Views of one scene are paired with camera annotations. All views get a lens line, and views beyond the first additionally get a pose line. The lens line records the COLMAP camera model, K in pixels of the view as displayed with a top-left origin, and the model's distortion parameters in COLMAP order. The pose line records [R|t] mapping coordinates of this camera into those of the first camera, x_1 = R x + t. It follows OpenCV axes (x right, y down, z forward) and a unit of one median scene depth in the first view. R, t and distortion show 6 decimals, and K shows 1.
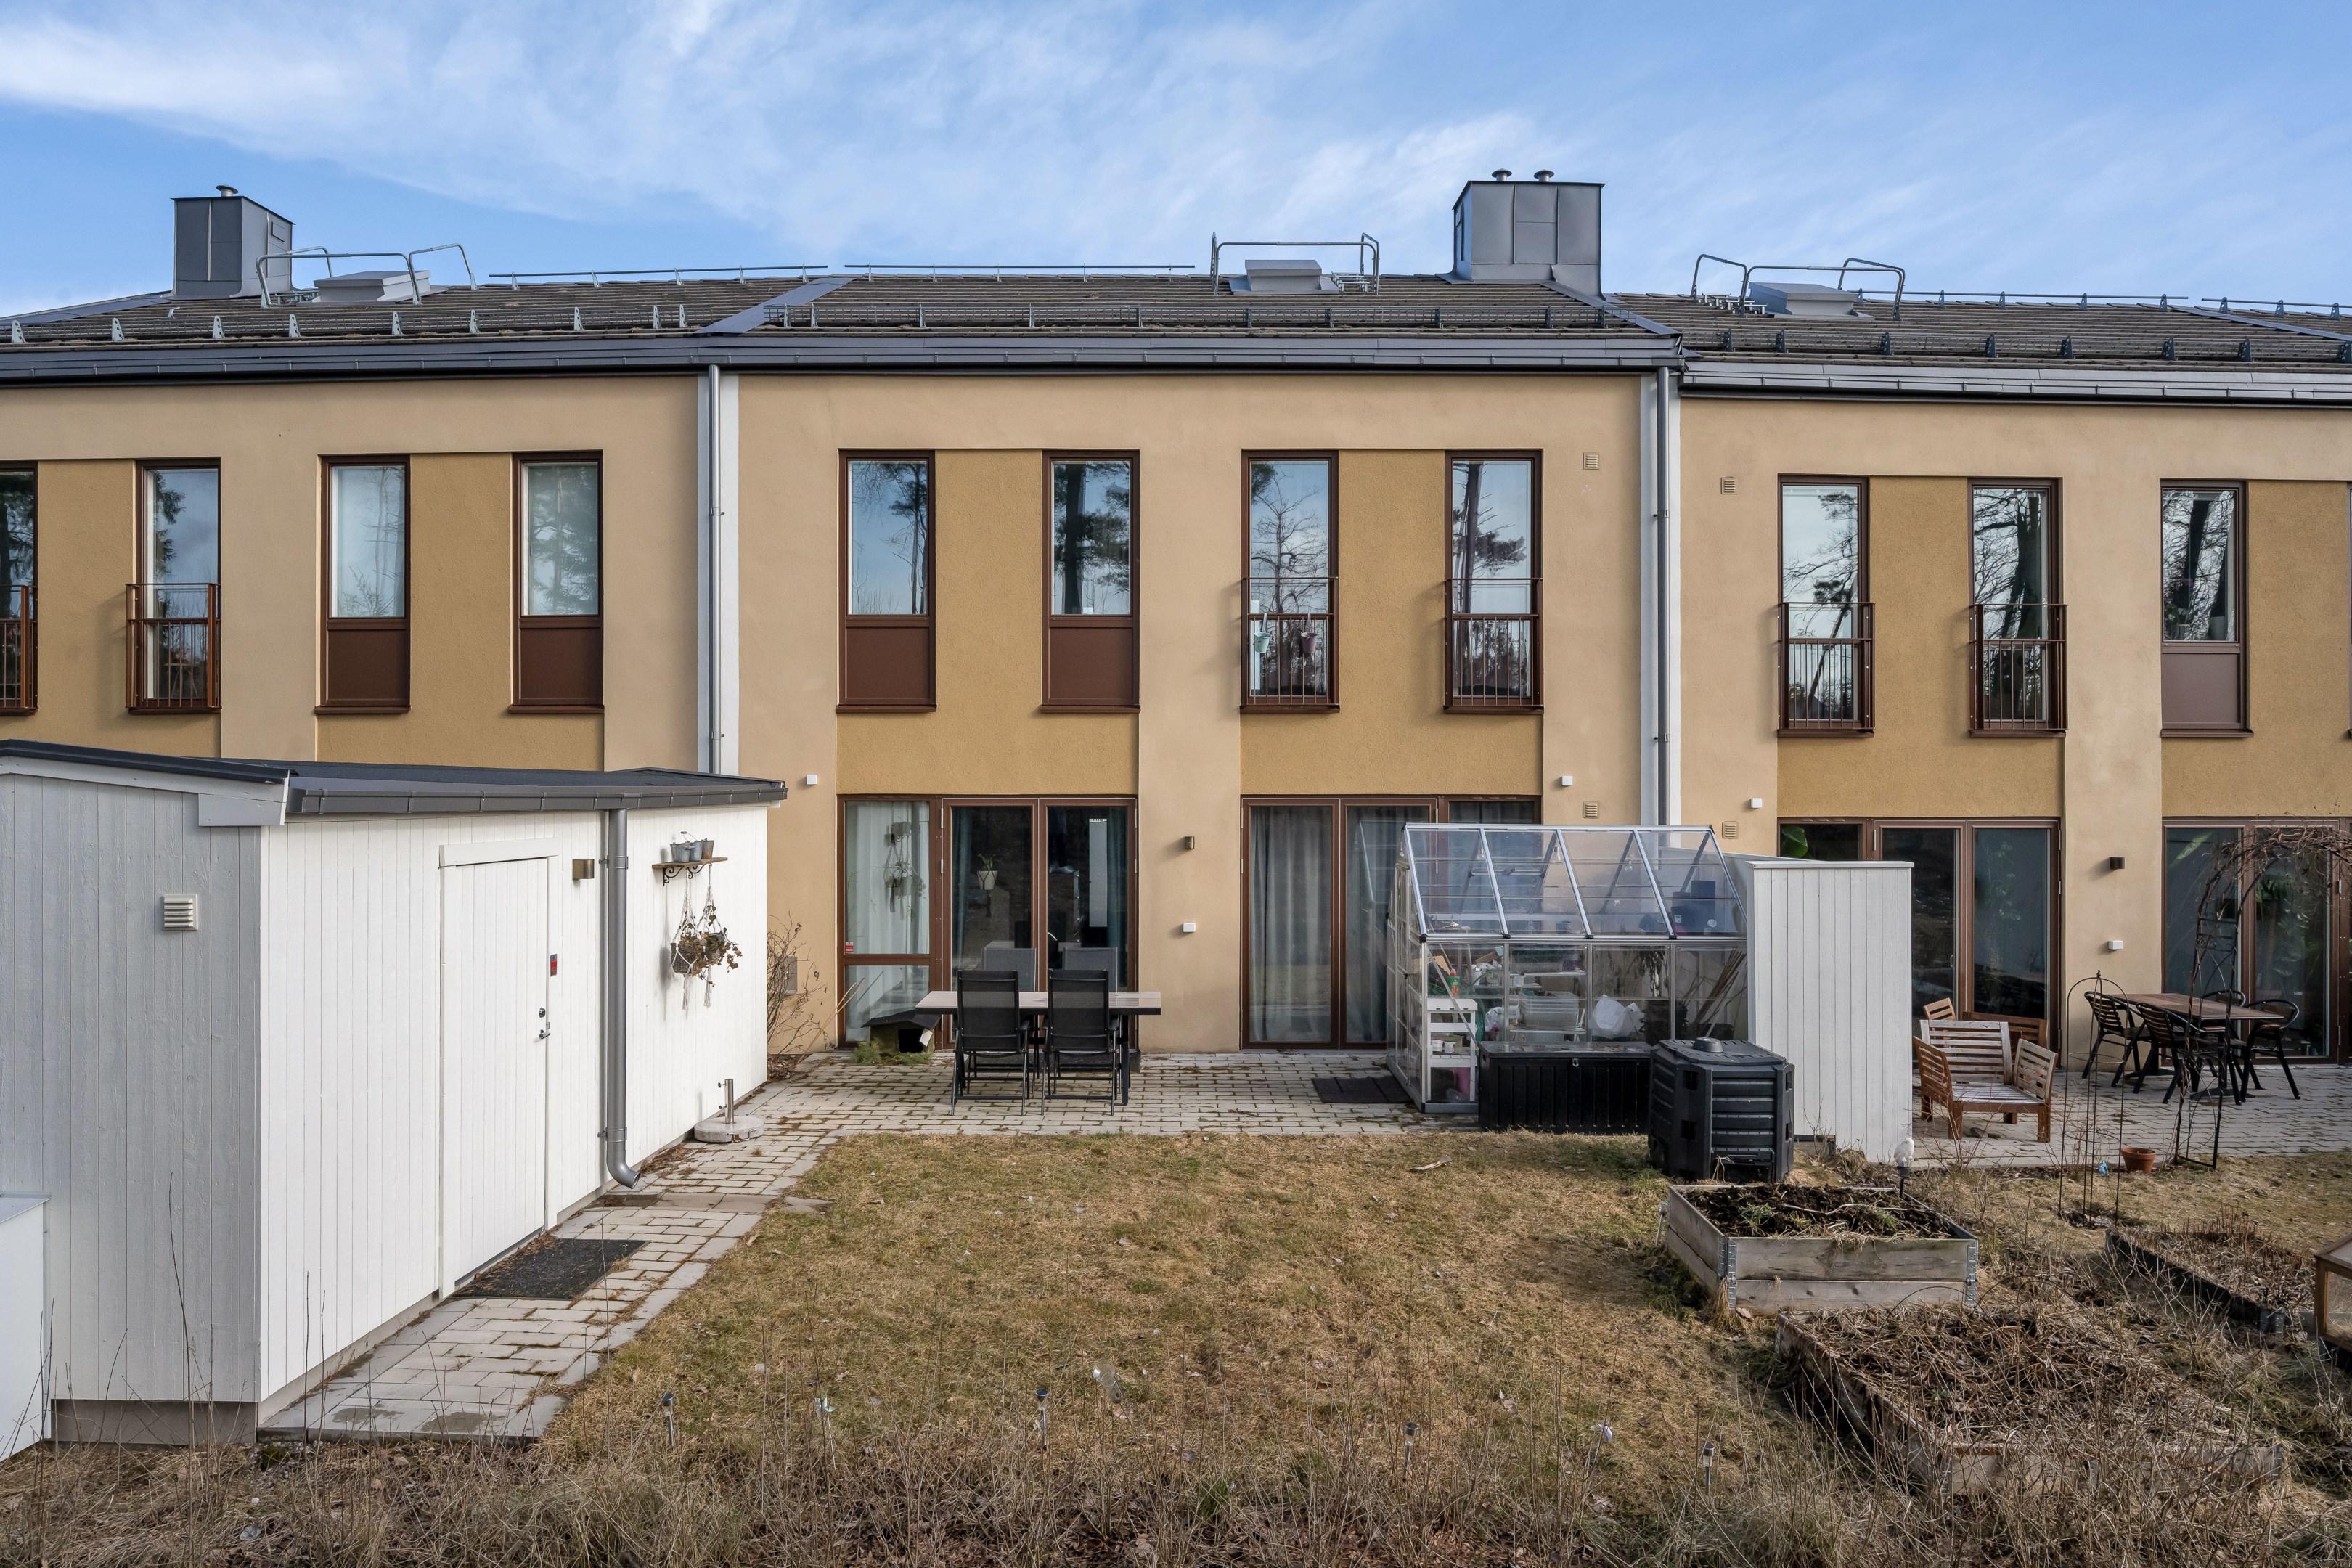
lens RADIAL K [[1453.6, 0, 1173.7], [0, 1453.6, 798.0], [0, 0, 1]] dist [0.000416, -0.000267]
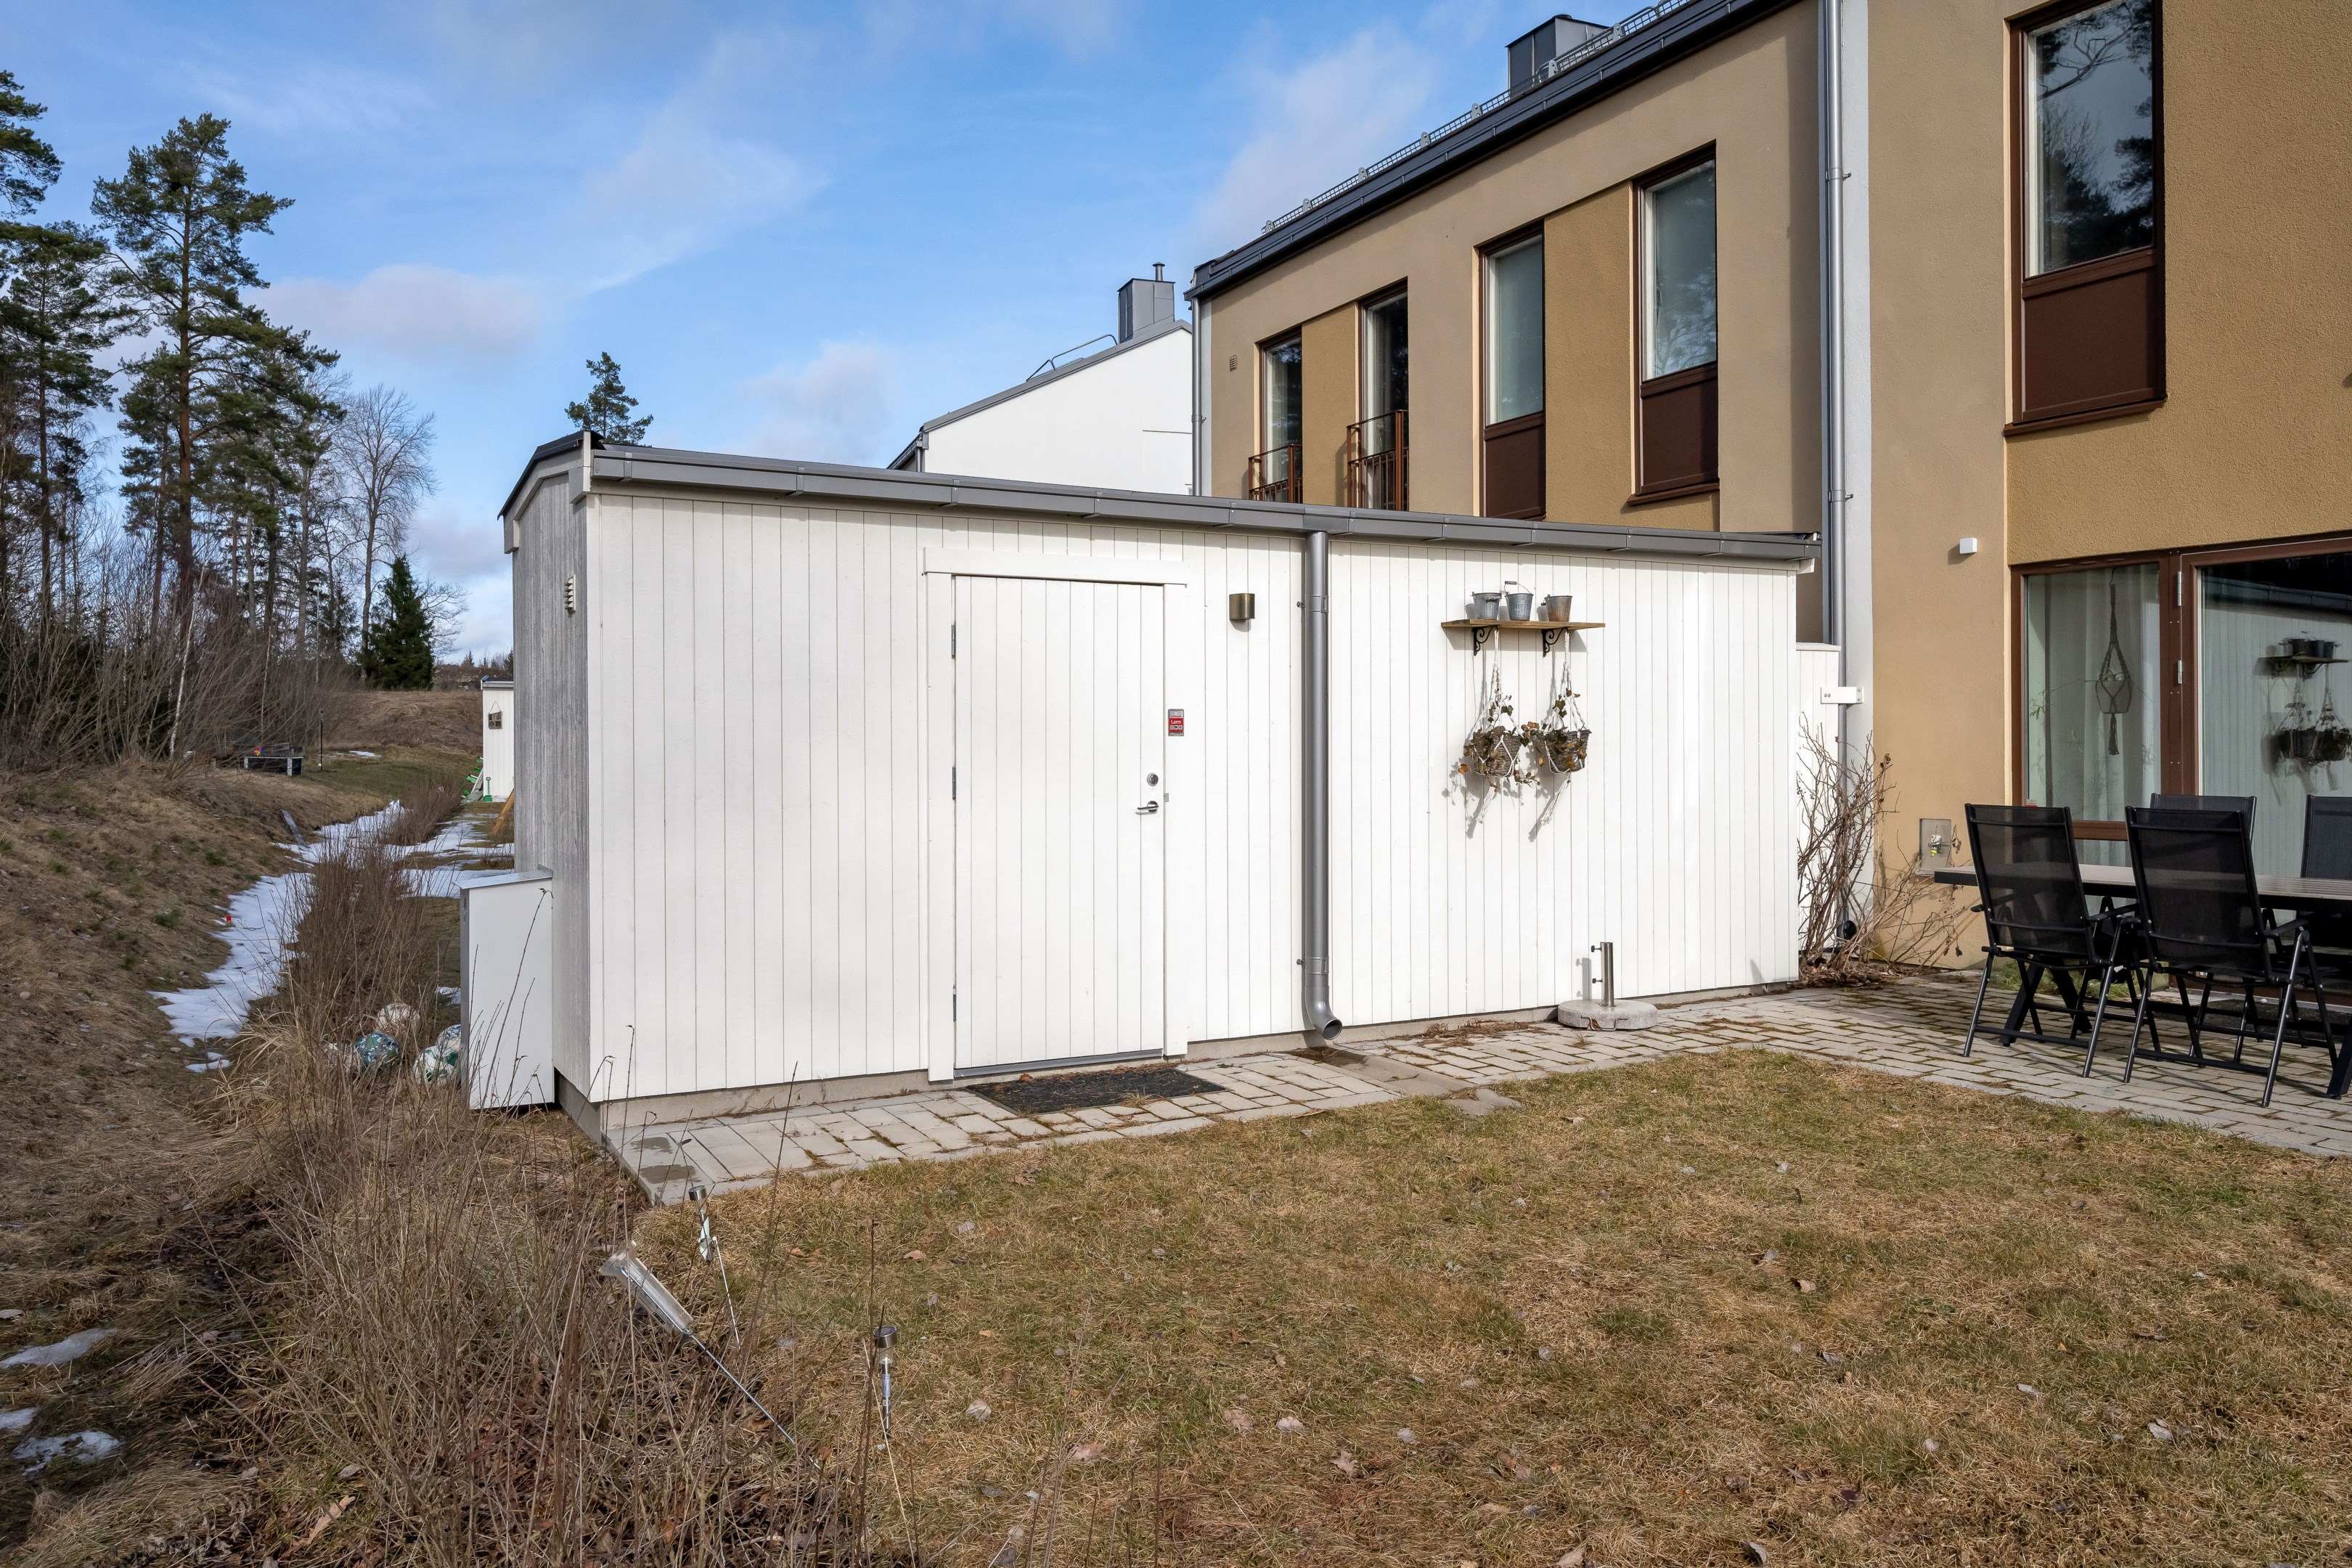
lens RADIAL K [[1662.8, 0, 1170.7], [0, 1662.8, 761.0], [0, 0, 1]] dist [0.000768, -0.003331]
pose [[0.512832, 0.002275, -0.858486, 0.206022], [0.005503, 0.999967, 0.005937, 0.076757], [0.858471, -0.007769, 0.512803, 0.313368]]
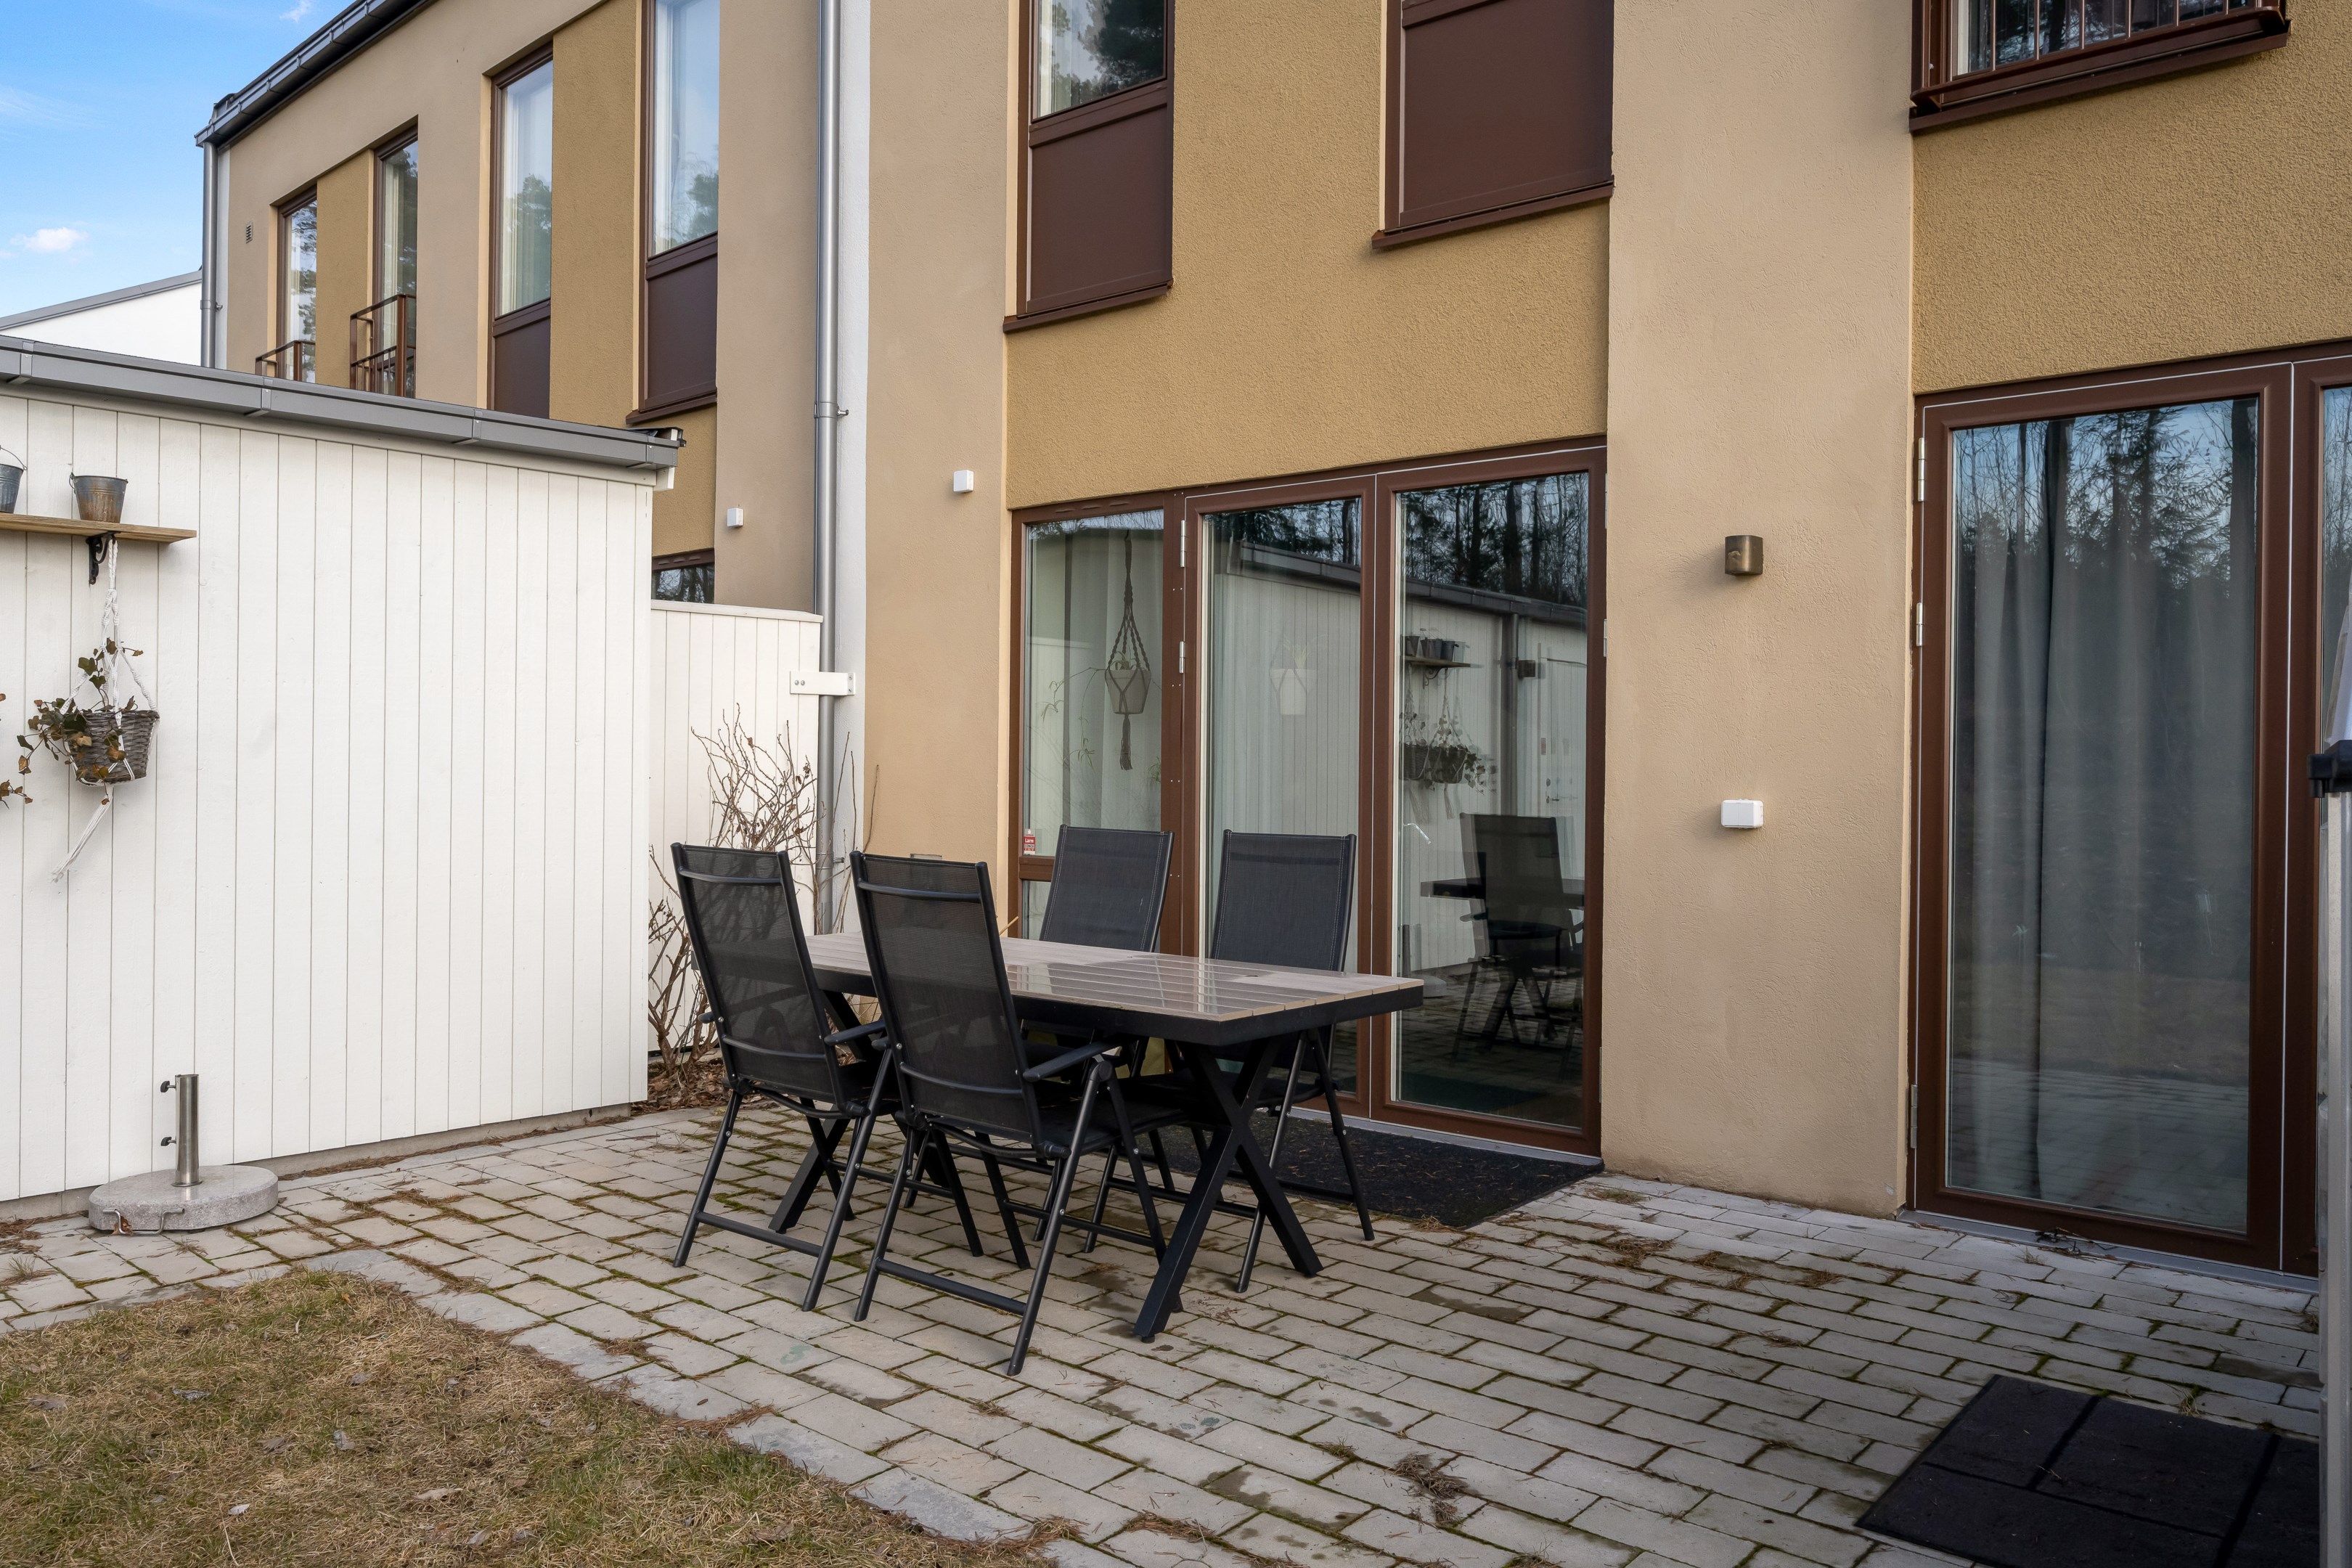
lens RADIAL K [[1662.8, 0, 1193.1], [0, 1662.8, 777.1], [0, 0, 1]] dist [0.000768, -0.003331]
pose [[0.771418, 0.011453, -0.636225, 0.155230], [-0.009506, 0.999934, 0.006474, 0.079393], [0.636257, 0.001054, 0.771476, 0.627163]]
